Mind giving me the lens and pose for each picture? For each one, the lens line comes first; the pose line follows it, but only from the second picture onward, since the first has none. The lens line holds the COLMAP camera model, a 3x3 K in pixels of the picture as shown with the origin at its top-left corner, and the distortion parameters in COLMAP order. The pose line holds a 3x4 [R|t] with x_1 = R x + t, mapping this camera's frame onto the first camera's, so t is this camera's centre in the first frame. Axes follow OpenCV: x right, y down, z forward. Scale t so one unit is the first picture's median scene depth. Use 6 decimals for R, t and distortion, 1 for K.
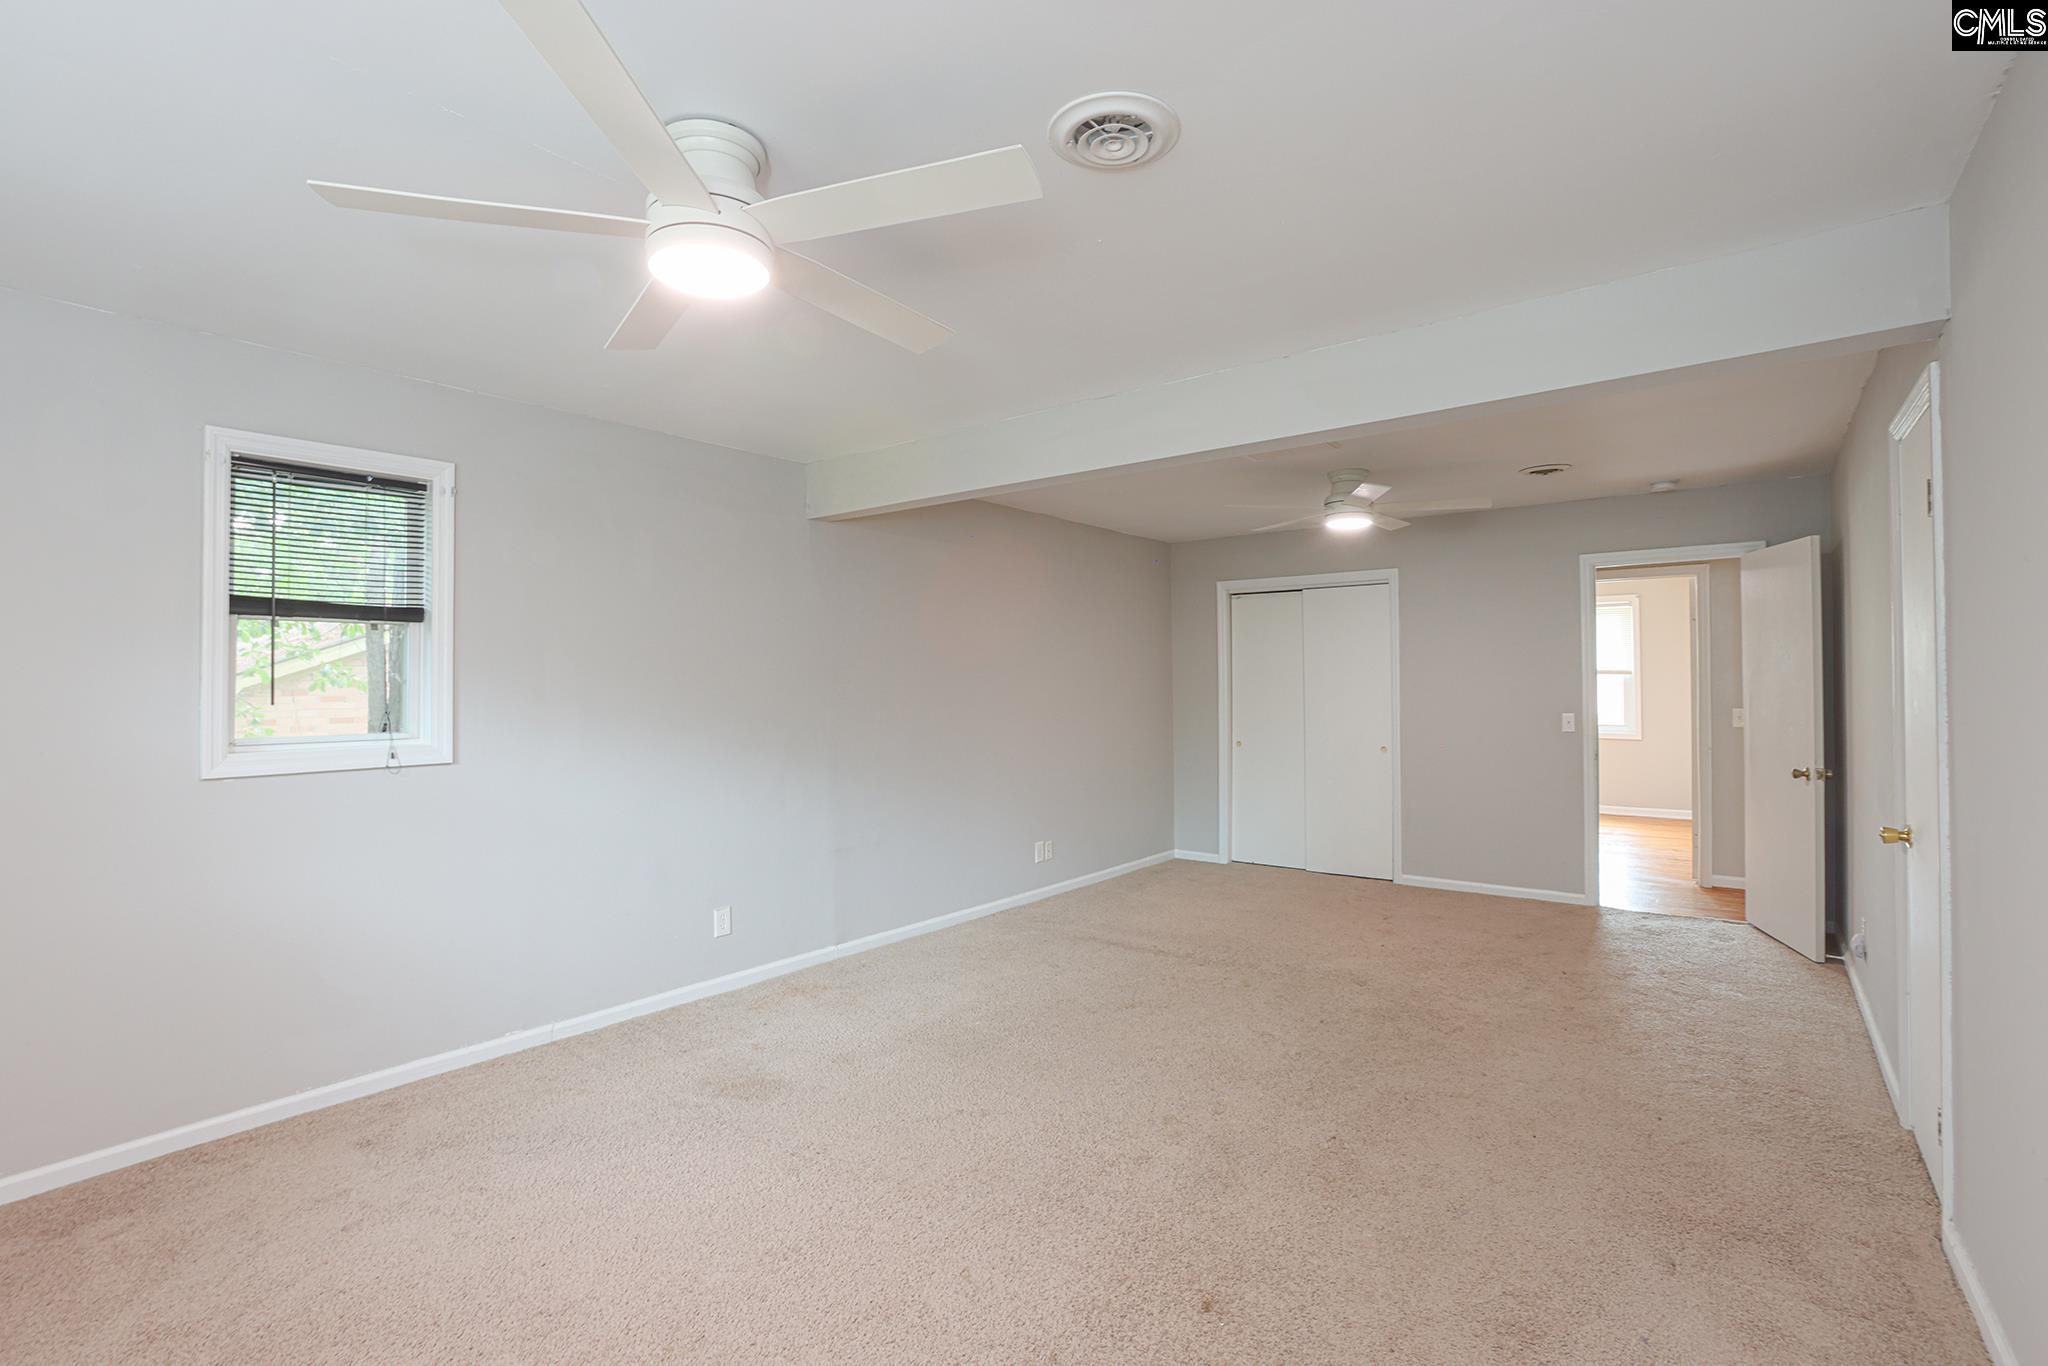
lens RADIAL K [[938.3, 0, 1025.4], [0, 938.3, 672.6], [0, 0, 1]] dist [-0.020180, 0.001802]
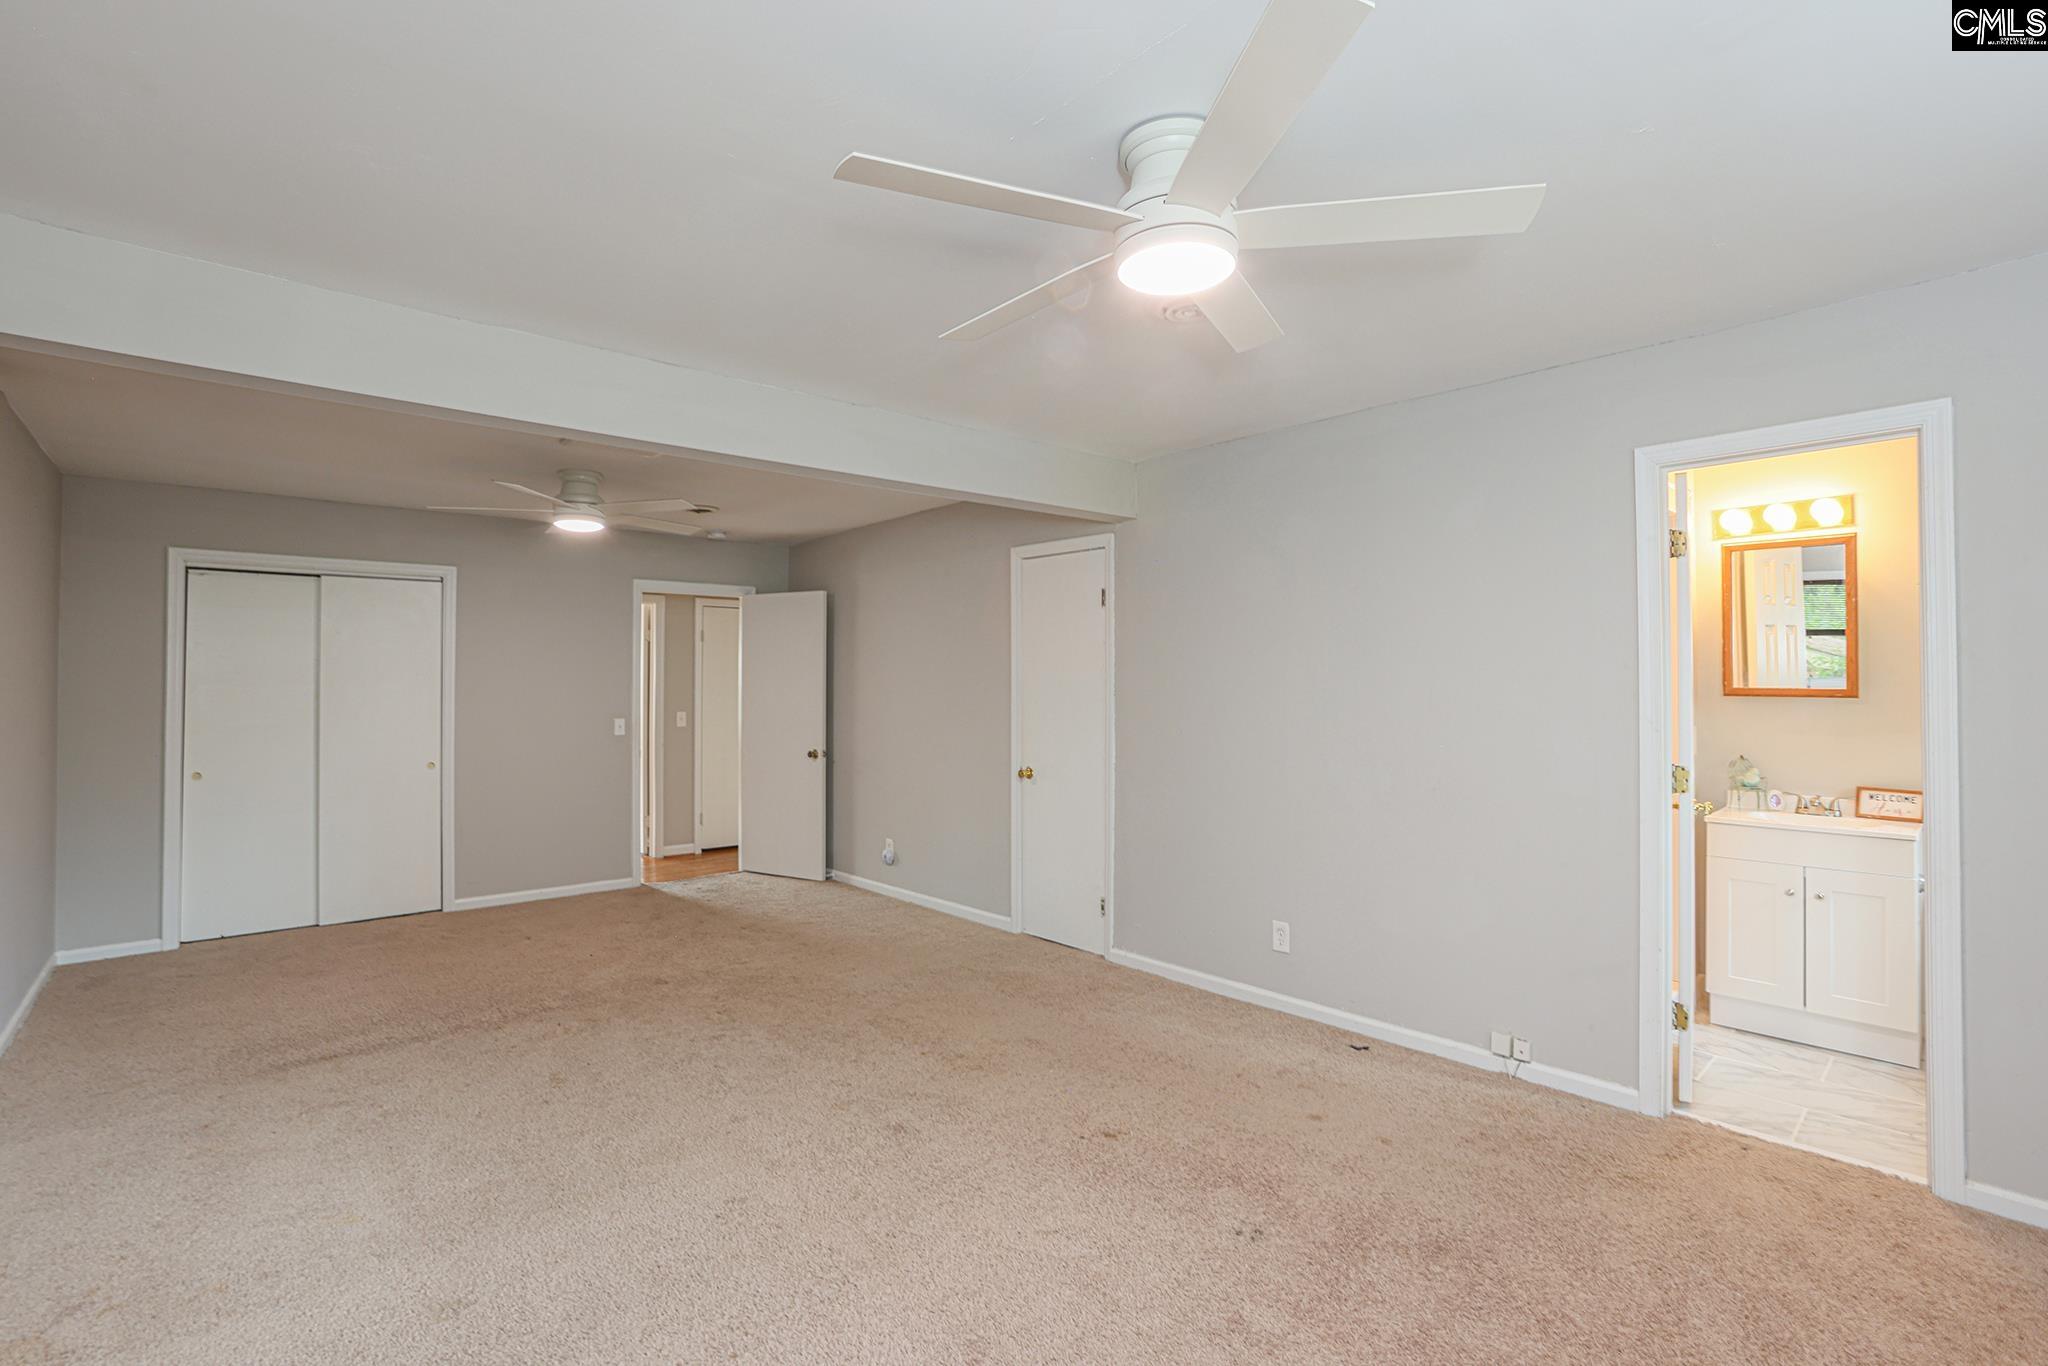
lens RADIAL K [[938.3, 0, 1025.4], [0, 938.3, 680.9], [0, 0, 1]] dist [-0.020180, 0.001802]
pose [[0.204890, 0.012049, 0.978711, -0.479974], [-0.009233, 0.999904, -0.010377, 0.005942], [-0.978741, -0.006910, 0.204982, 0.334477]]
